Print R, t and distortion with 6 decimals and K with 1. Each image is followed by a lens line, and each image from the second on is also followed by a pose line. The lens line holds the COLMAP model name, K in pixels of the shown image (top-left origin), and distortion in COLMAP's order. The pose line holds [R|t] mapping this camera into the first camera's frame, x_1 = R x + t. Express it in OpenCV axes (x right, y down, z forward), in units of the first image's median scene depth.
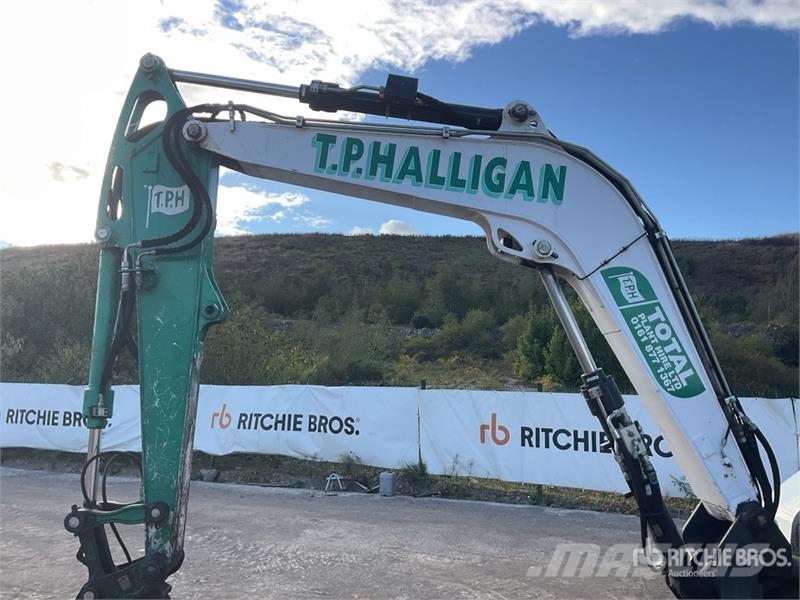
lens RADIAL K [[660.0, 0, 397.7], [0, 660.0, 300.8], [0, 0, 1]] dist [0.113196, -0.202744]
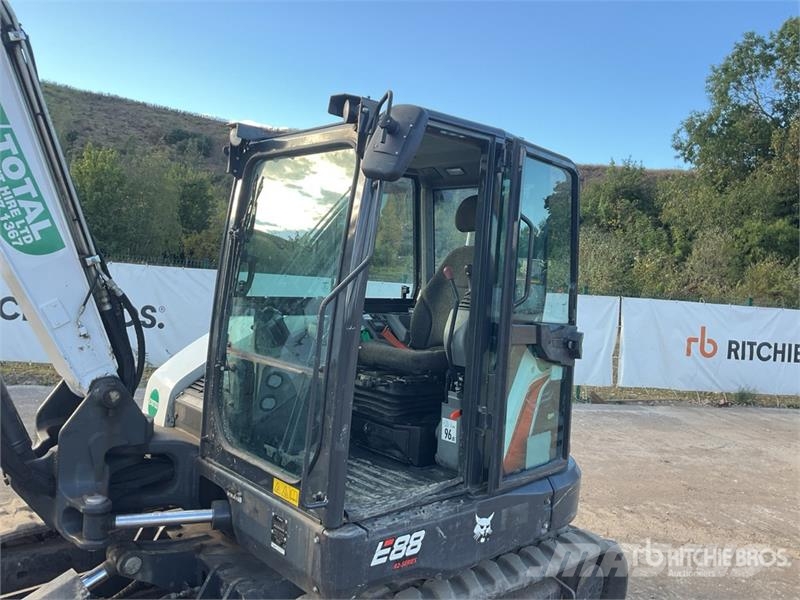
lens RADIAL K [[660.0, 0, 397.7], [0, 660.0, 300.8], [0, 0, 1]] dist [0.113196, -0.202744]
pose [[0.766314, 0.014698, 0.642298, 0.237315], [-0.136215, 0.980727, 0.140074, 0.027290], [-0.627860, -0.194832, 0.753547, 0.115425]]
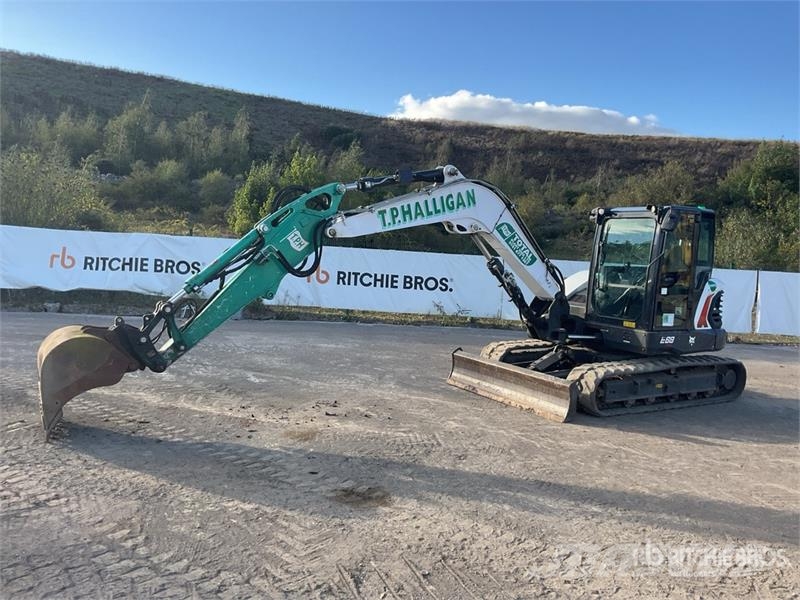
lens RADIAL K [[660.0, 0, 397.7], [0, 660.0, 300.8], [0, 0, 1]] dist [0.113196, -0.202744]
pose [[0.874331, -0.001072, 0.485329, -1.256027], [-0.103751, 0.976468, 0.189065, -0.096691], [-0.474111, -0.215659, 0.853645, -0.919954]]
